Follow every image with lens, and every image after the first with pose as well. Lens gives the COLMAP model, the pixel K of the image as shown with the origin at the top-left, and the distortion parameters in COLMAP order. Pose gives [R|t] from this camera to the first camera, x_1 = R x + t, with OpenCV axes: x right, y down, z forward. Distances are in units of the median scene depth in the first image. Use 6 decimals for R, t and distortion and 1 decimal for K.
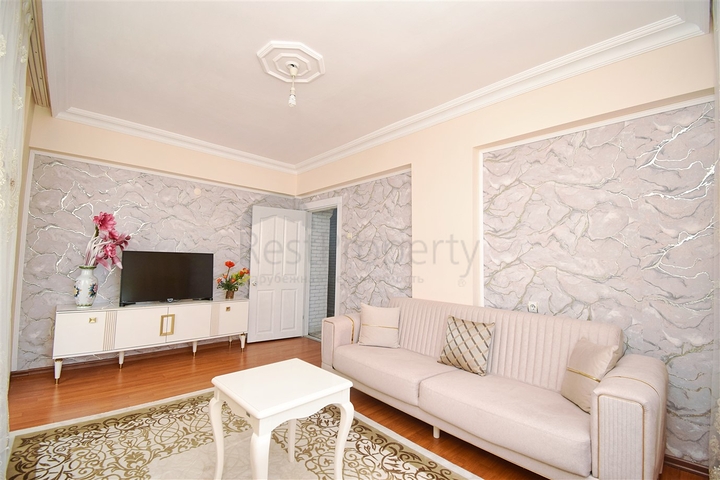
lens RADIAL K [[326.5, 0, 361.5], [0, 326.5, 241.7], [0, 0, 1]] dist [0.020427, -0.000116]
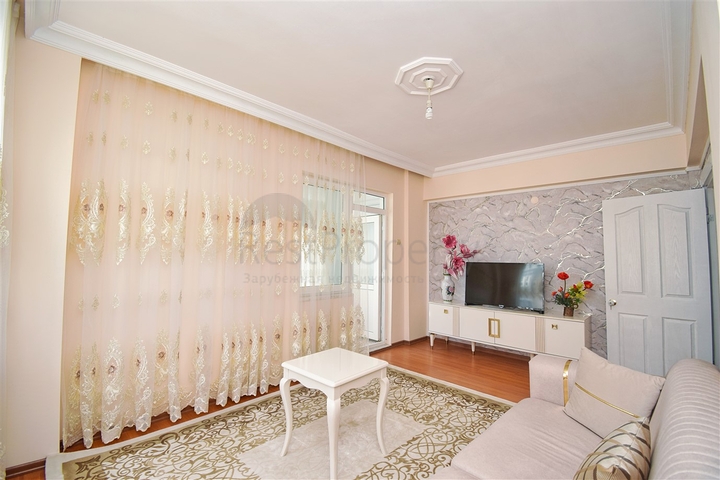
lens RADIAL K [[326.5, 0, 361.3], [0, 326.5, 241.8], [0, 0, 1]] dist [0.020427, -0.000116]
pose [[0.071915, -0.076760, -0.994453, 0.515643], [0.044851, 0.996275, -0.073657, 0.023789], [0.996402, -0.039305, 0.075090, 0.487476]]
